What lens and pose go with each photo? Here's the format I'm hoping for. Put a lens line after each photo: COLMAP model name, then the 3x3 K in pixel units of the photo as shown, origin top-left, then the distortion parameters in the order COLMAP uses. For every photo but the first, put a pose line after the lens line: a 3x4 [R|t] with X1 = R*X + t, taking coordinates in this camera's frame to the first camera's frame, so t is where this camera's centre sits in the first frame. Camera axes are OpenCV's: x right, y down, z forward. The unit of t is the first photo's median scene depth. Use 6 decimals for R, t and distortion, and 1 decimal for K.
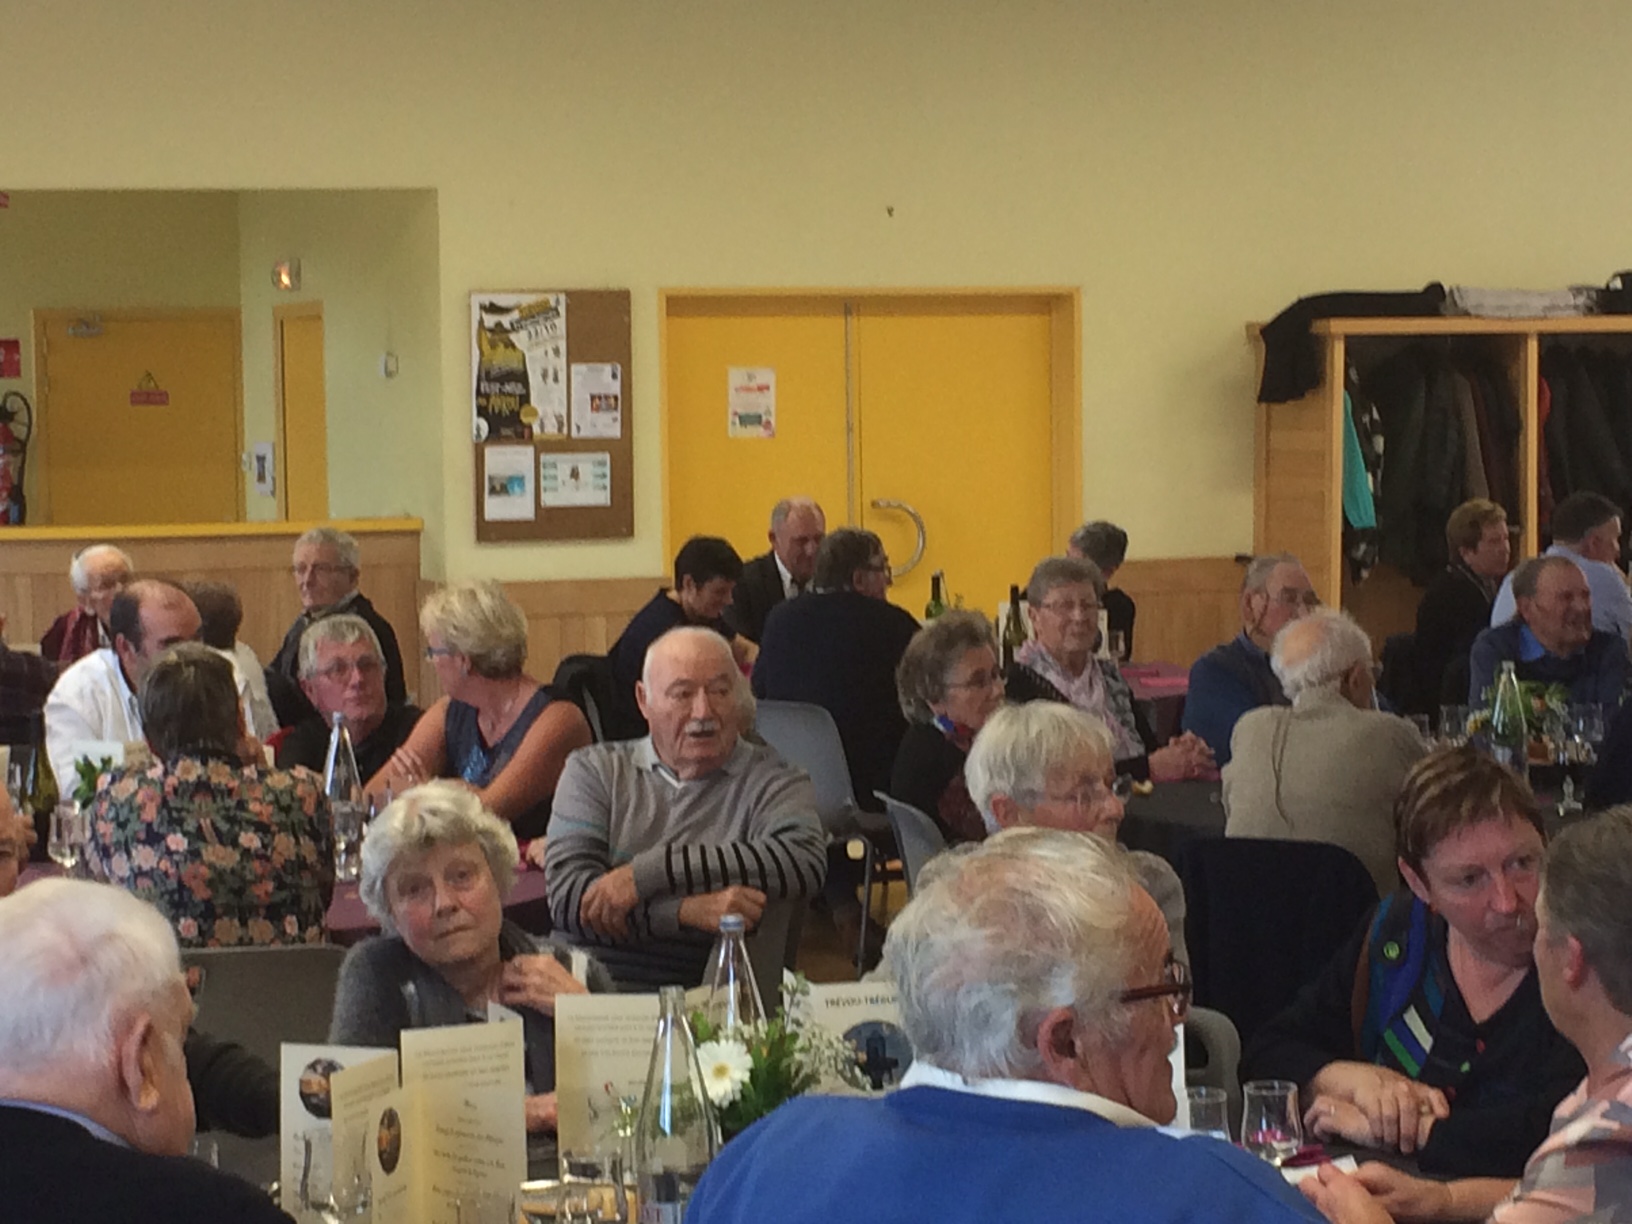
lens RADIAL K [[3729.0, 0, 816.0], [0, 3729.0, 612.0], [0, 0, 1]] dist [0.020637, 0.320606]
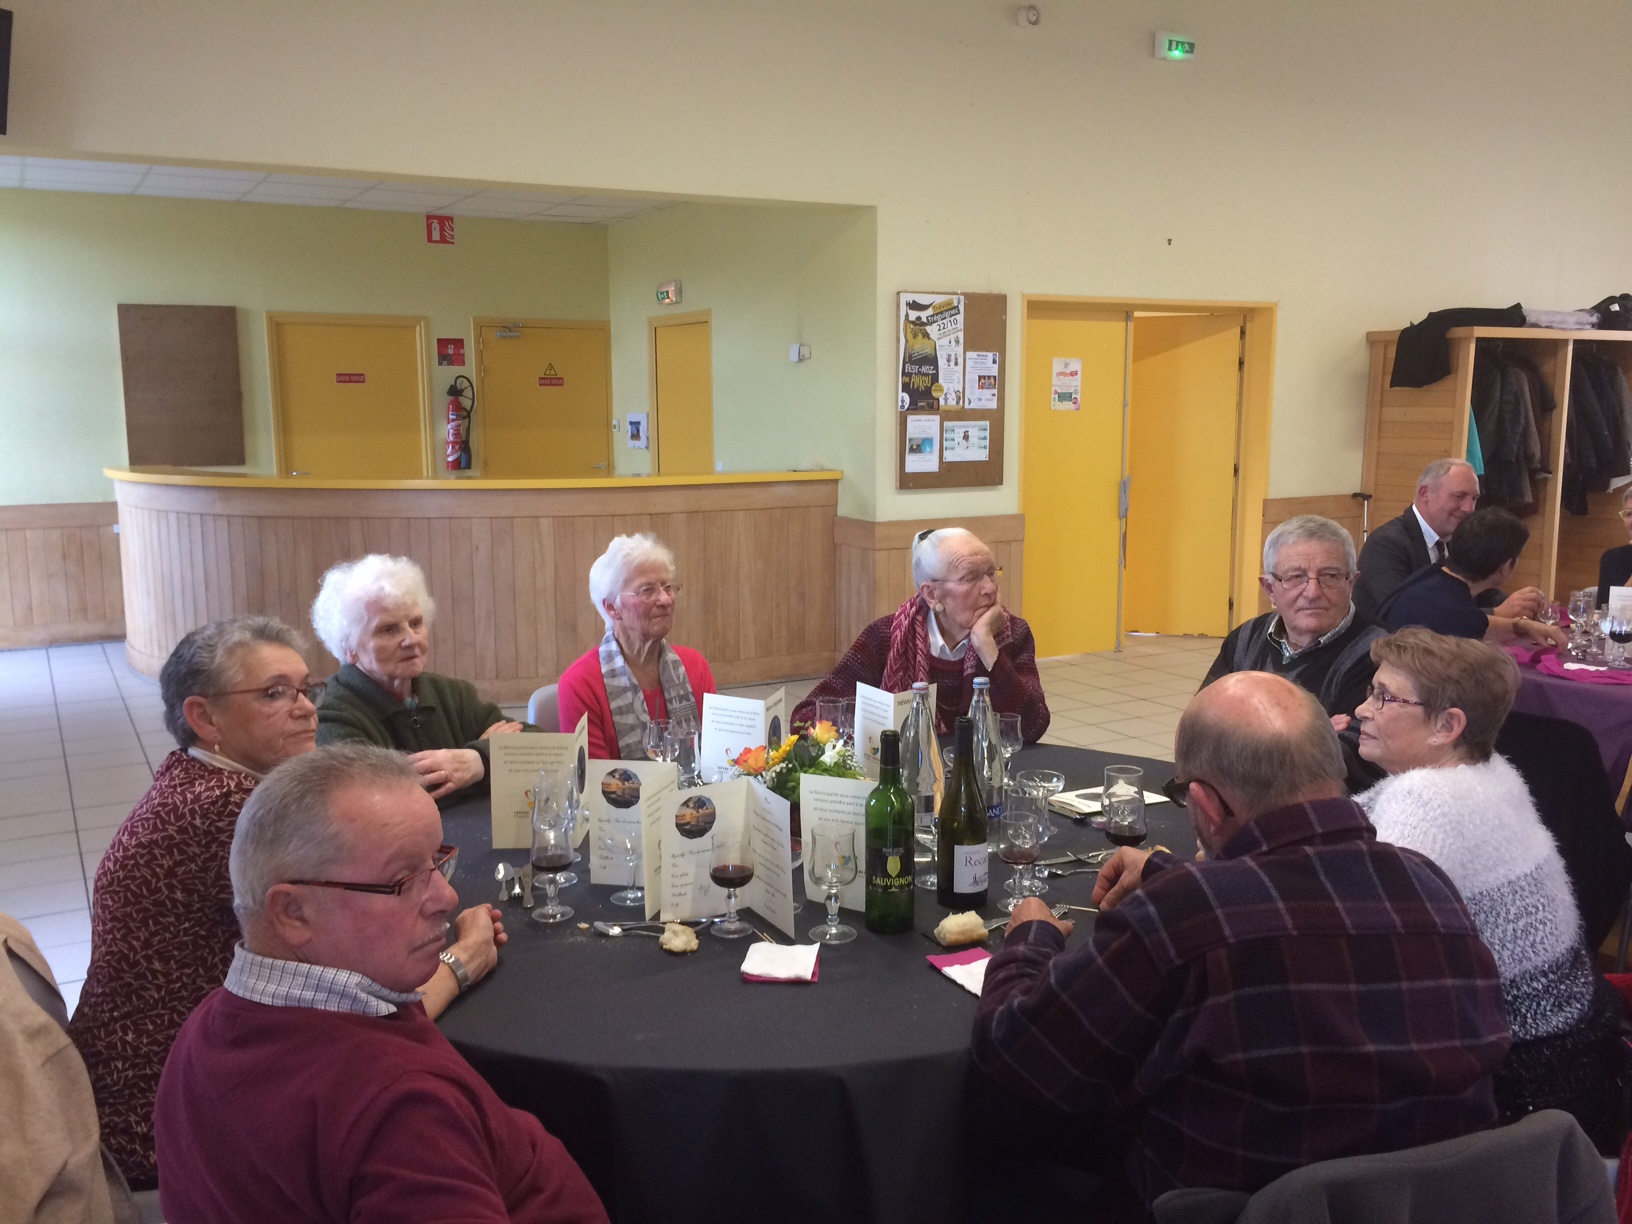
lens RADIAL K [[1335.5, 0, 816.0], [0, 1335.5, 612.0], [0, 0, 1]] dist [0.045555, -0.004505]
pose [[0.986859, -0.016061, 0.160782, -0.193243], [0.000420, 0.995300, 0.096842, -0.021209], [-0.161581, -0.095502, 0.982227, 0.539879]]
